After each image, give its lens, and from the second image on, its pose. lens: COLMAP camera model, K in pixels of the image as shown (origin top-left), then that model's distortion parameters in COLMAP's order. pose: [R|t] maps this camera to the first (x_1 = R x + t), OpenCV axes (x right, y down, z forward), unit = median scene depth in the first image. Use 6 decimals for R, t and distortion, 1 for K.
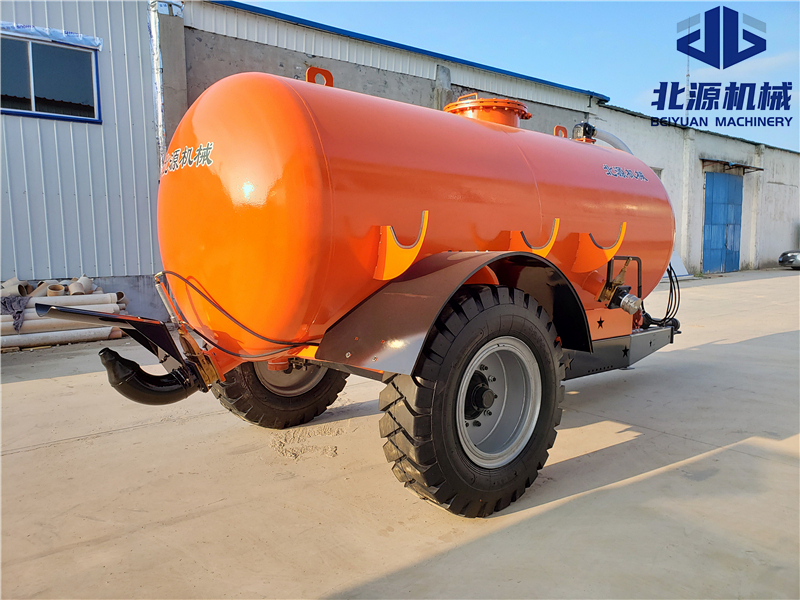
lens RADIAL K [[622.0, 0, 410.3], [0, 622.0, 302.2], [0, 0, 1]] dist [0.010715, 0.012159]
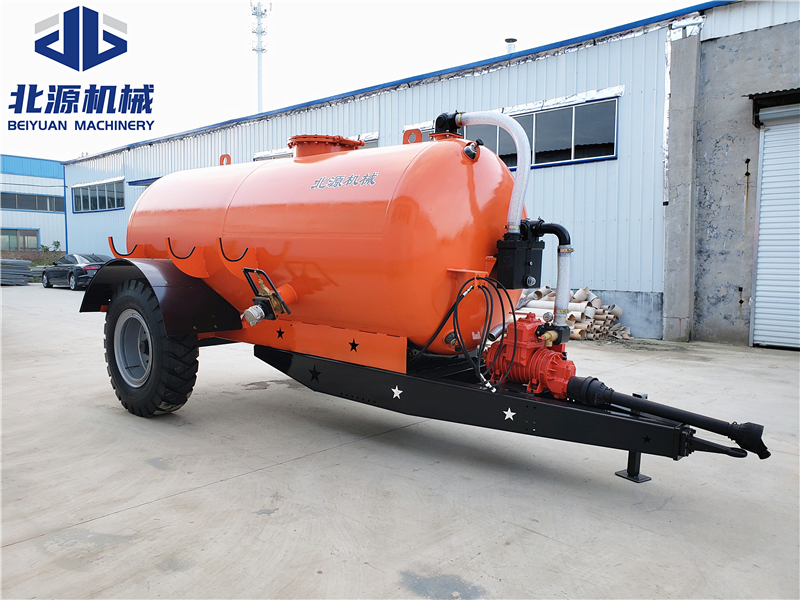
lens RADIAL K [[615.9, 0, 400.0], [0, 615.9, 300.0], [0, 0, 1]] dist [0.010356, 0.002471]
pose [[0.121636, 0.070876, -0.990041, 1.442442], [-0.111172, 0.992144, 0.057368, -0.109923], [0.986329, 0.103087, 0.128560, 1.144030]]
